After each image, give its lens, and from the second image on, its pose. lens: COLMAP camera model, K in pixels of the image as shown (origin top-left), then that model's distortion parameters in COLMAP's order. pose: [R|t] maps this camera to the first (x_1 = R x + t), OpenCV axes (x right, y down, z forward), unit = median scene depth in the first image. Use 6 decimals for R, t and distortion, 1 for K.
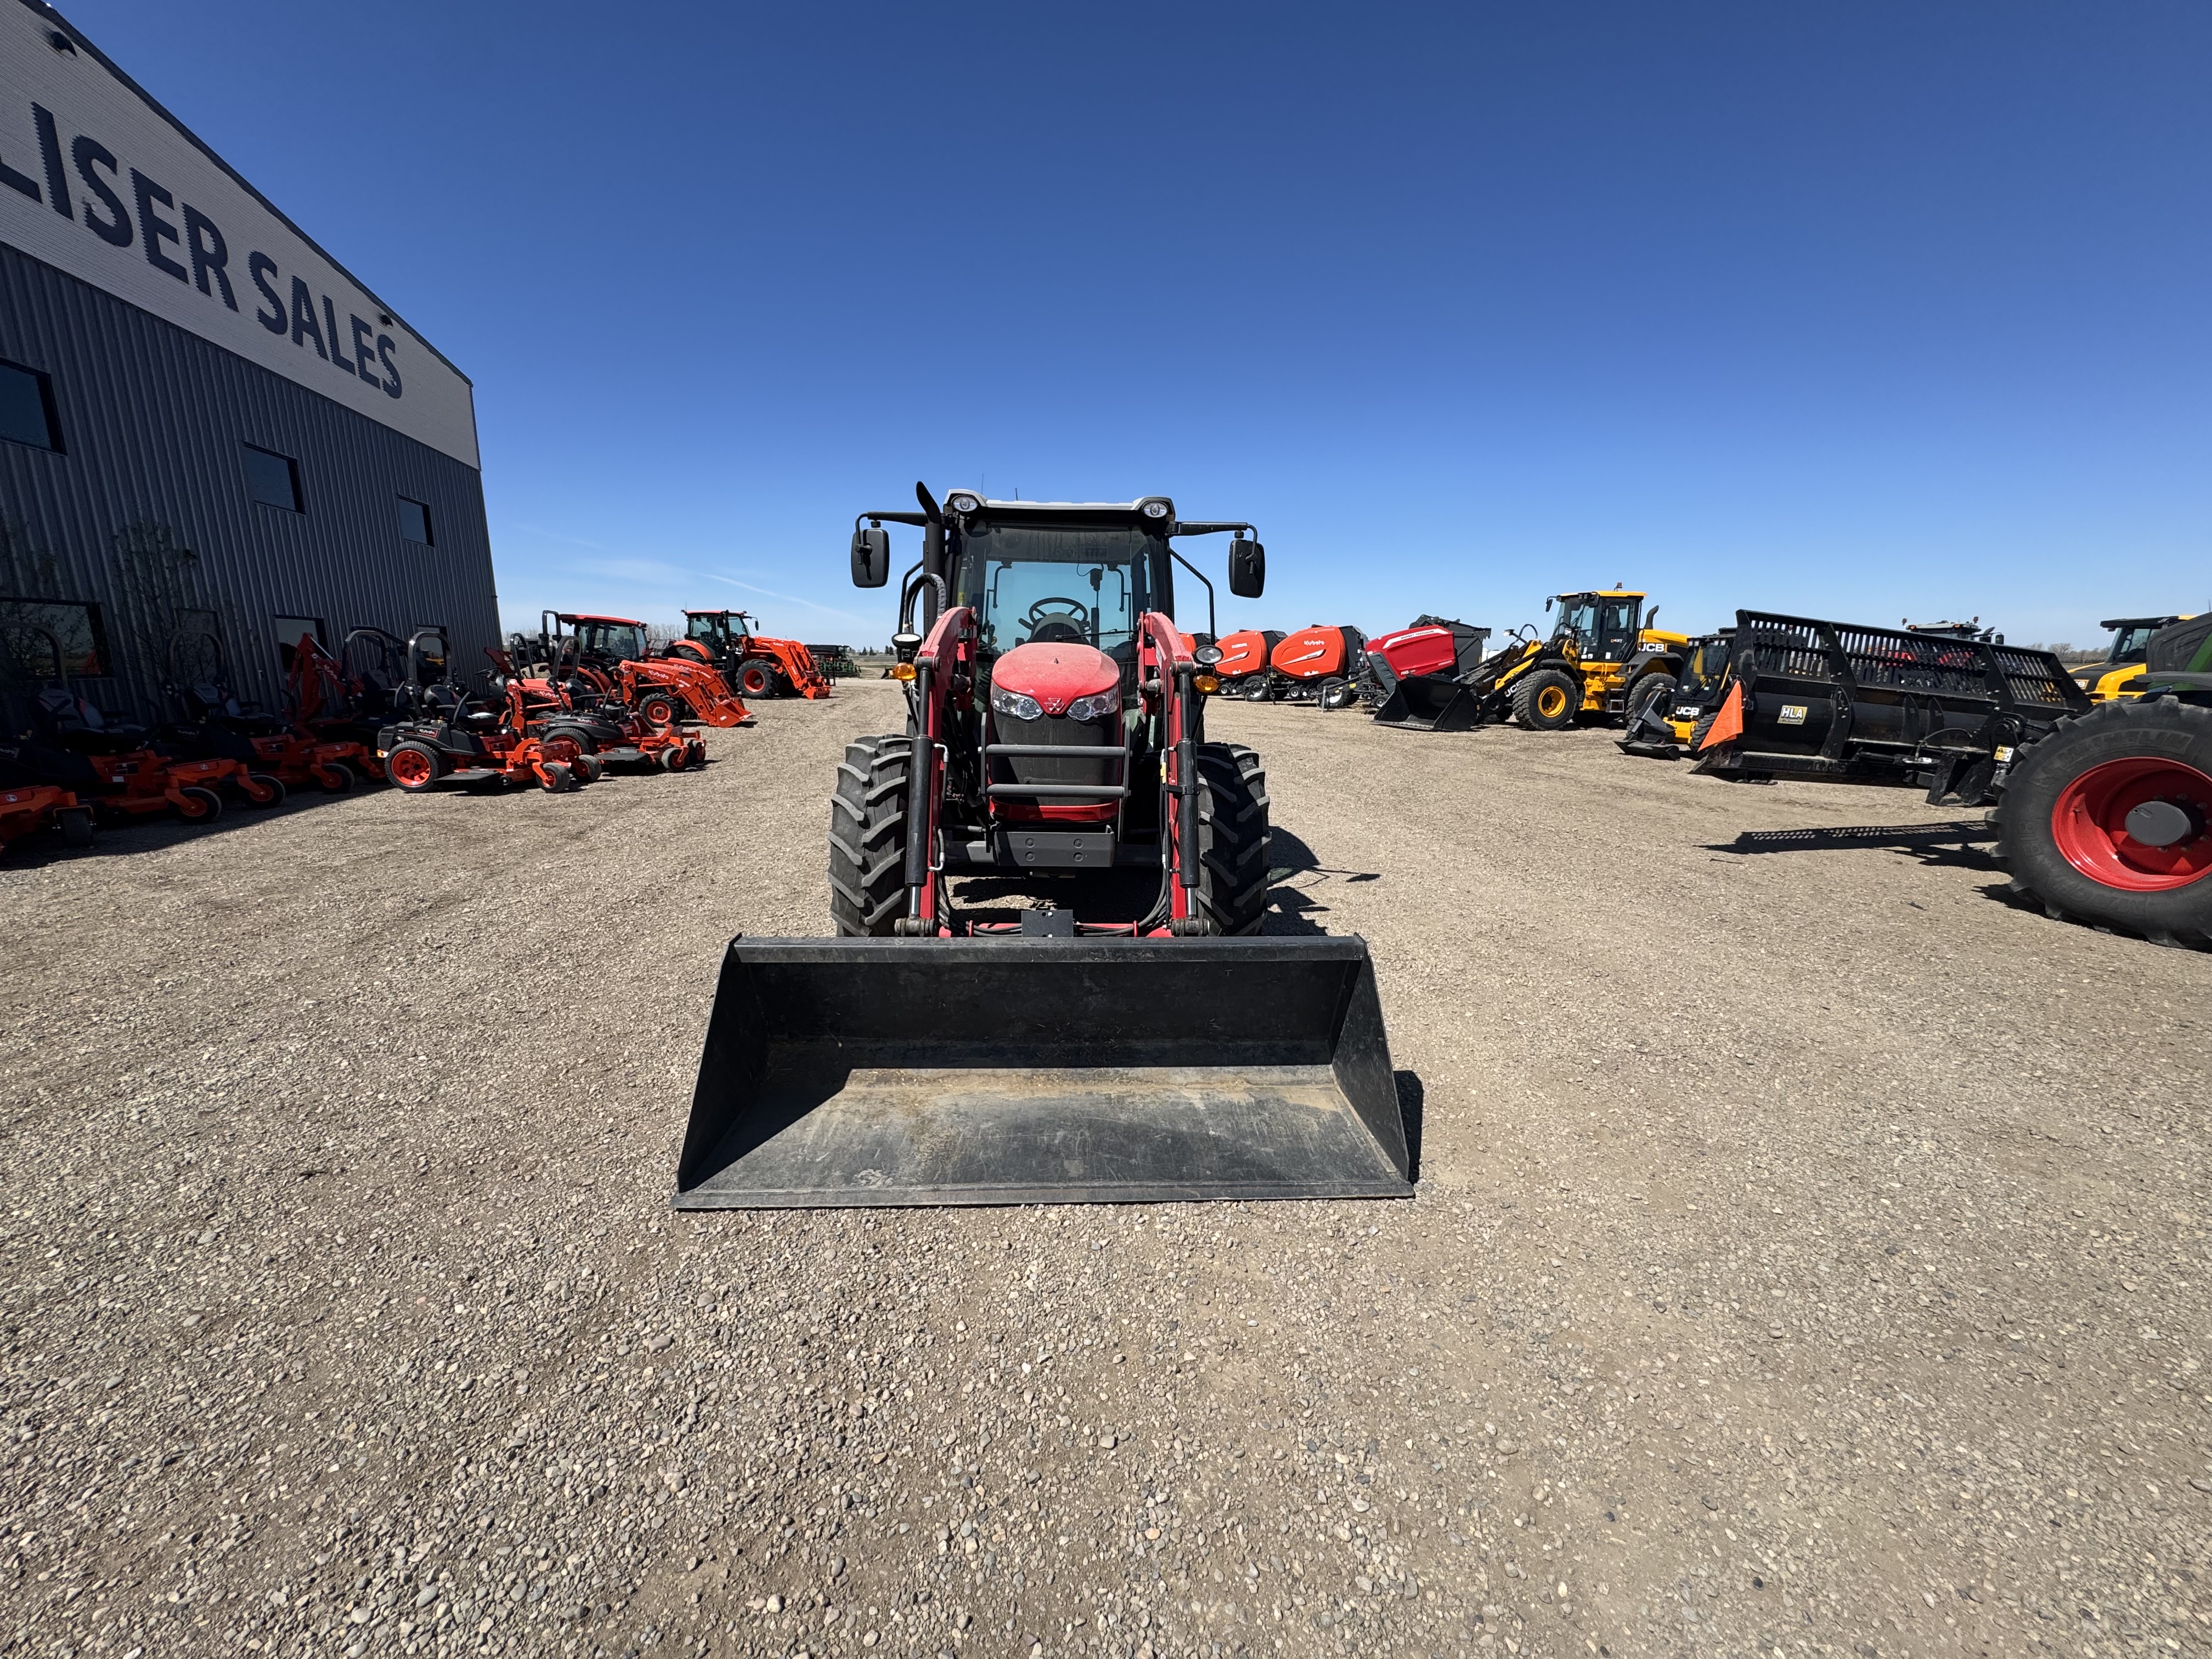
lens RADIAL K [[876.3, 0, 1109.4], [0, 876.3, 835.1], [0, 0, 1]] dist [-0.001257, 0.000227]
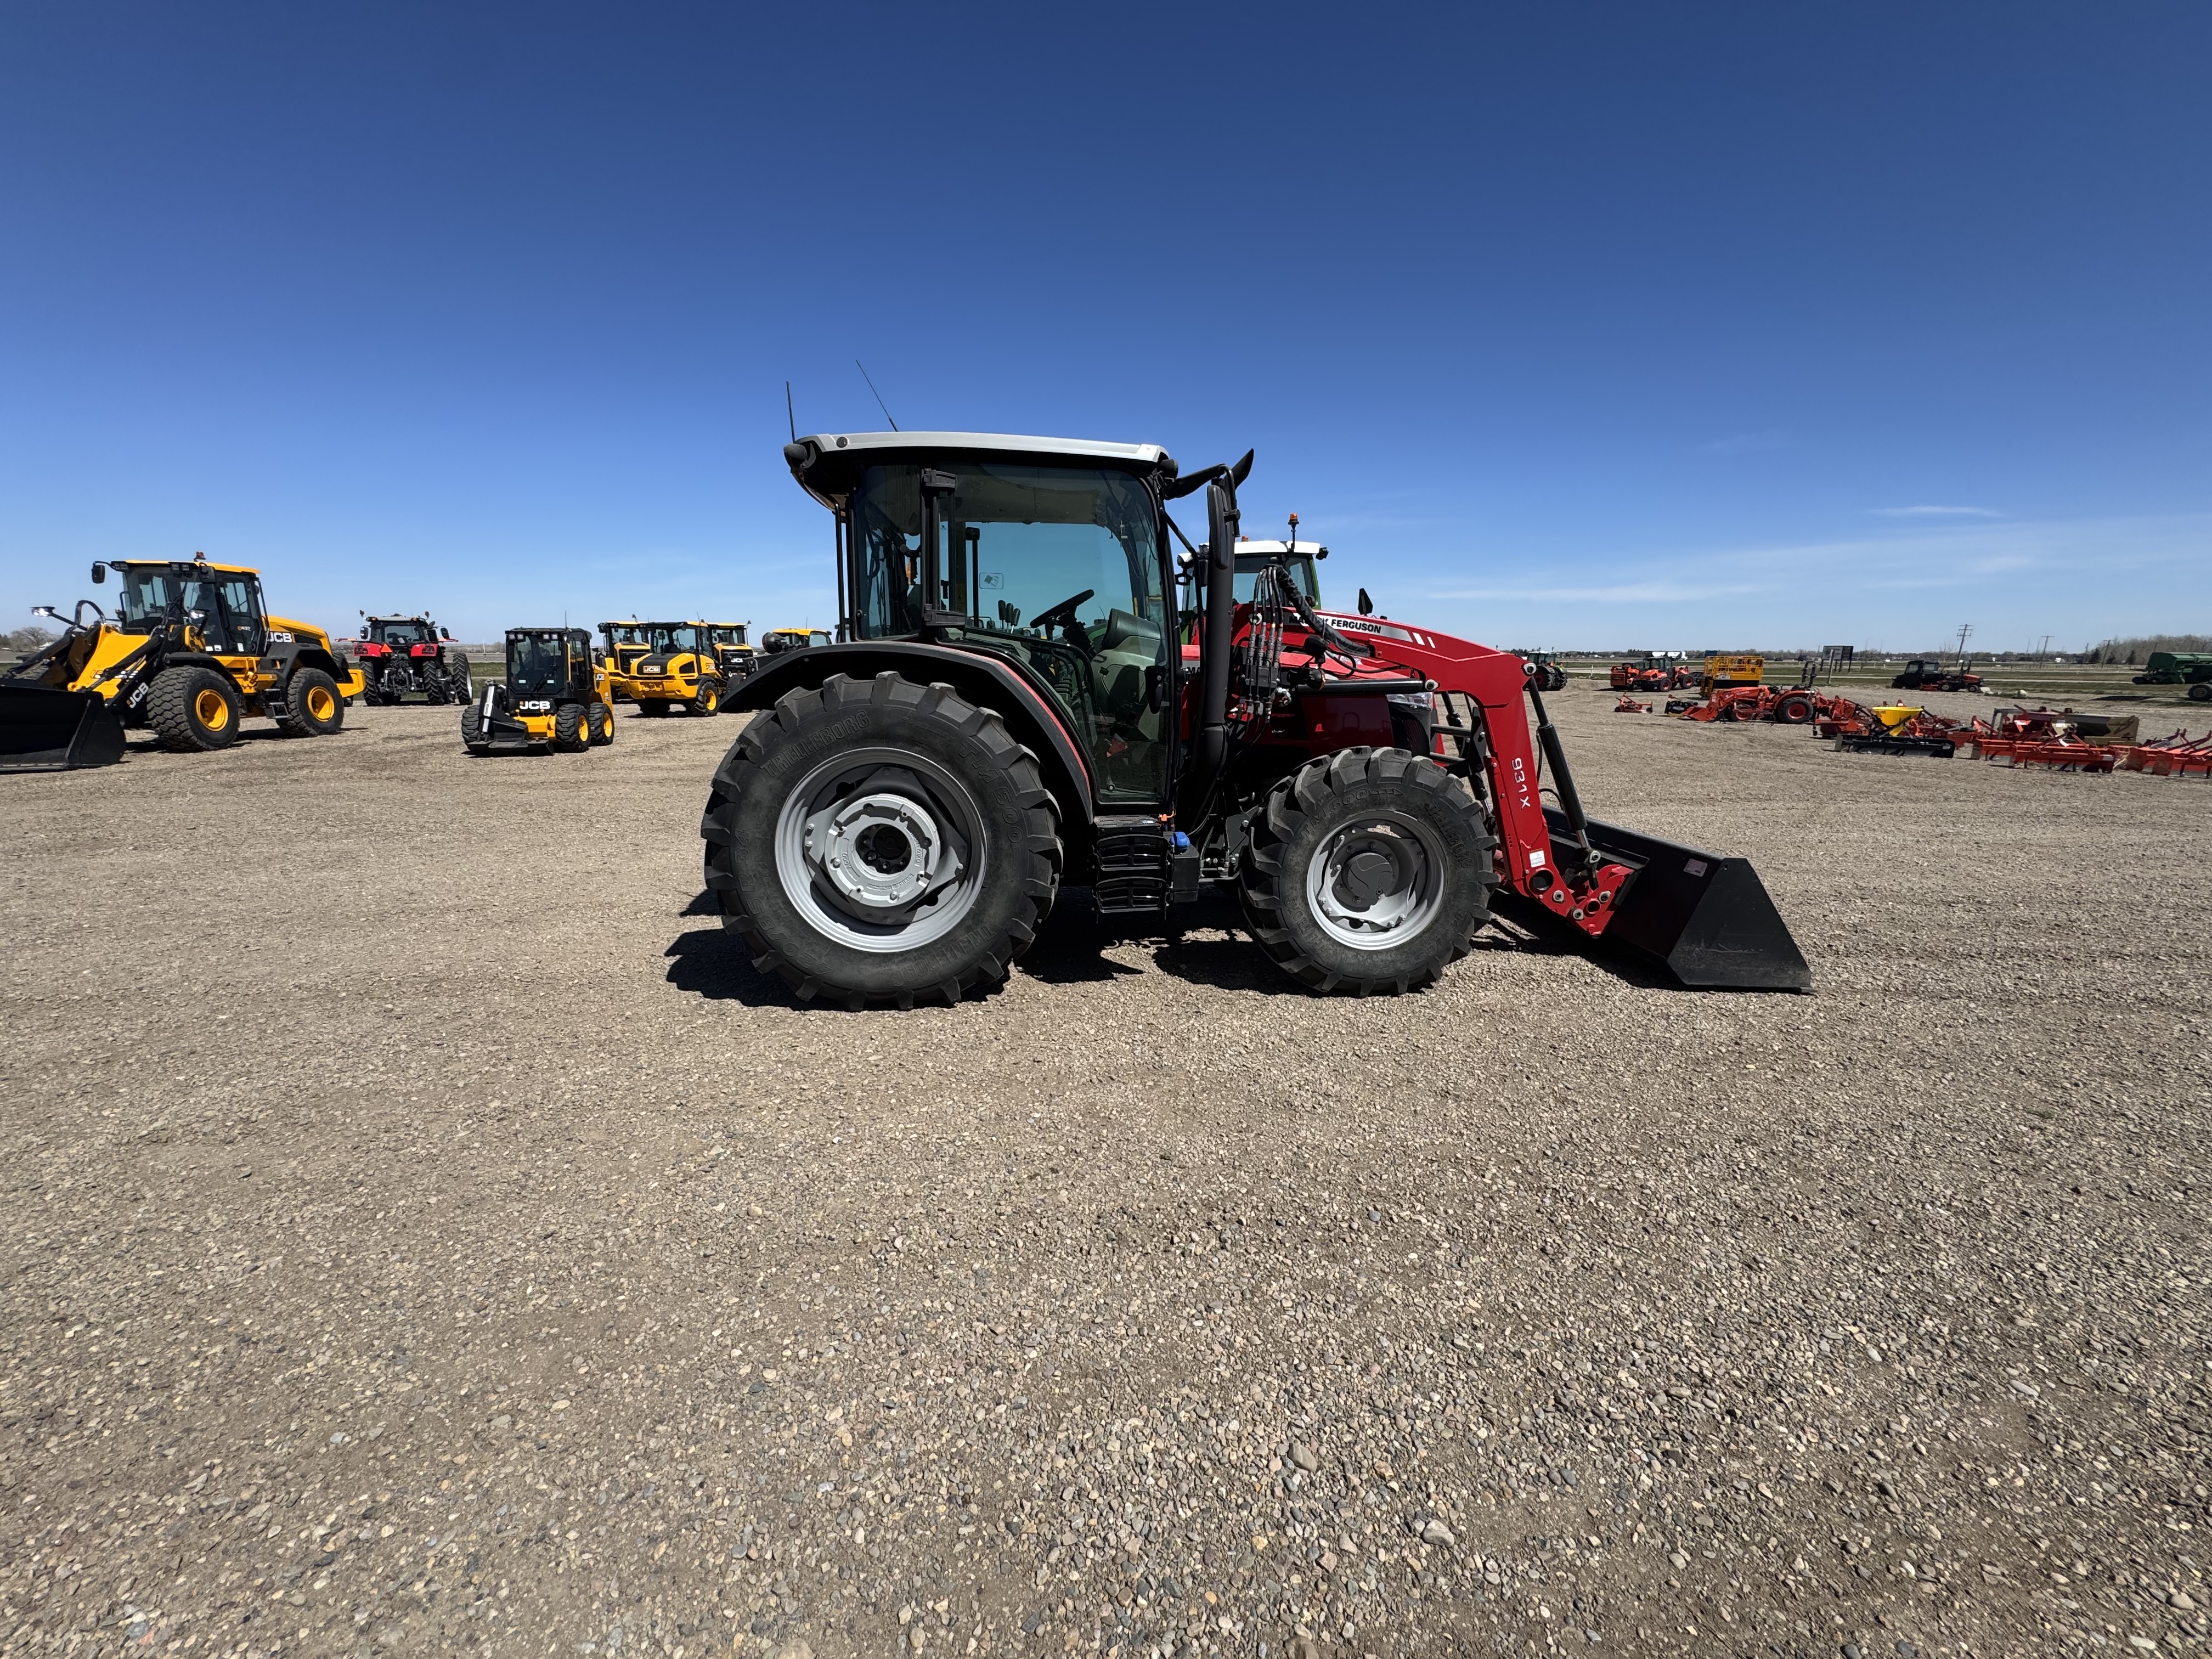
lens RADIAL K [[876.3, 0, 1099.4], [0, 876.3, 827.8], [0, 0, 1]] dist [-0.001257, 0.000227]
pose [[0.023616, -0.200300, 0.979450, -0.205649], [0.197674, 0.961316, 0.191826, -0.049255], [-0.979983, 0.189081, 0.062296, 0.234861]]
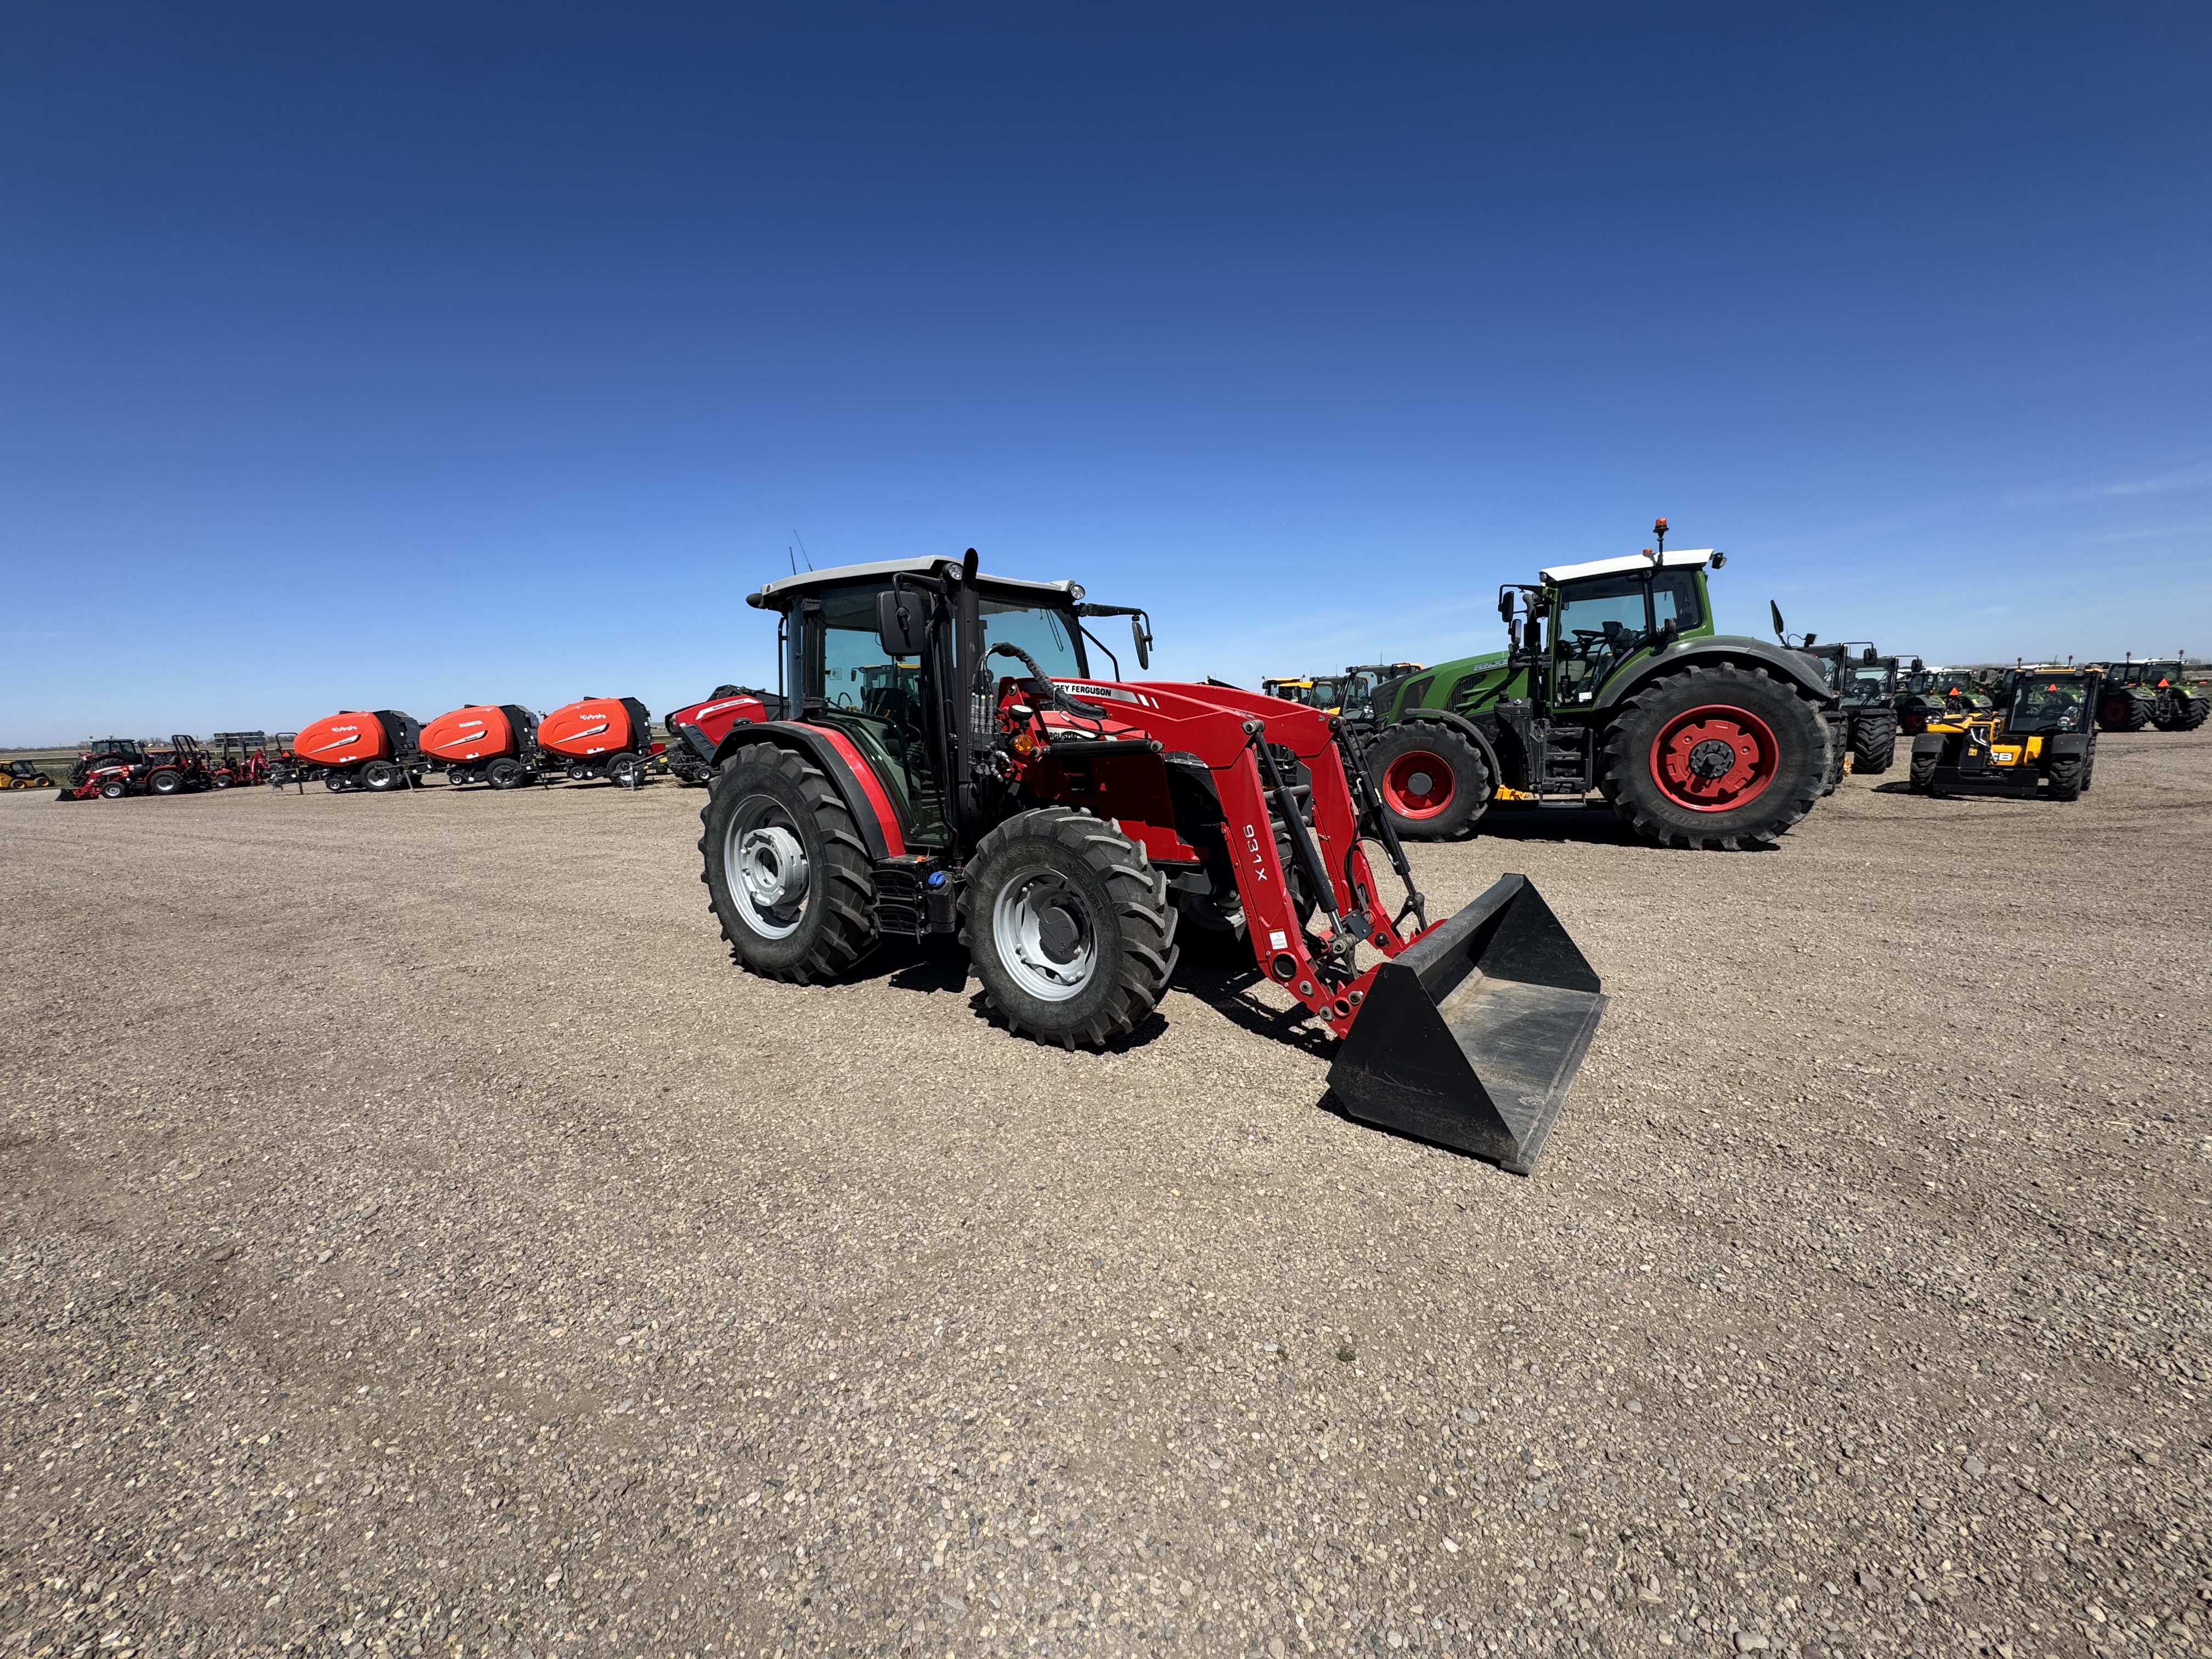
lens RADIAL K [[876.3, 0, 1106.6], [0, 876.3, 835.1], [0, 0, 1]] dist [-0.001257, 0.000227]
pose [[0.652229, -0.136765, 0.745582, -0.157783], [0.193683, 0.981008, 0.010518, -0.012026], [-0.732860, 0.137546, 0.666331, 0.047585]]
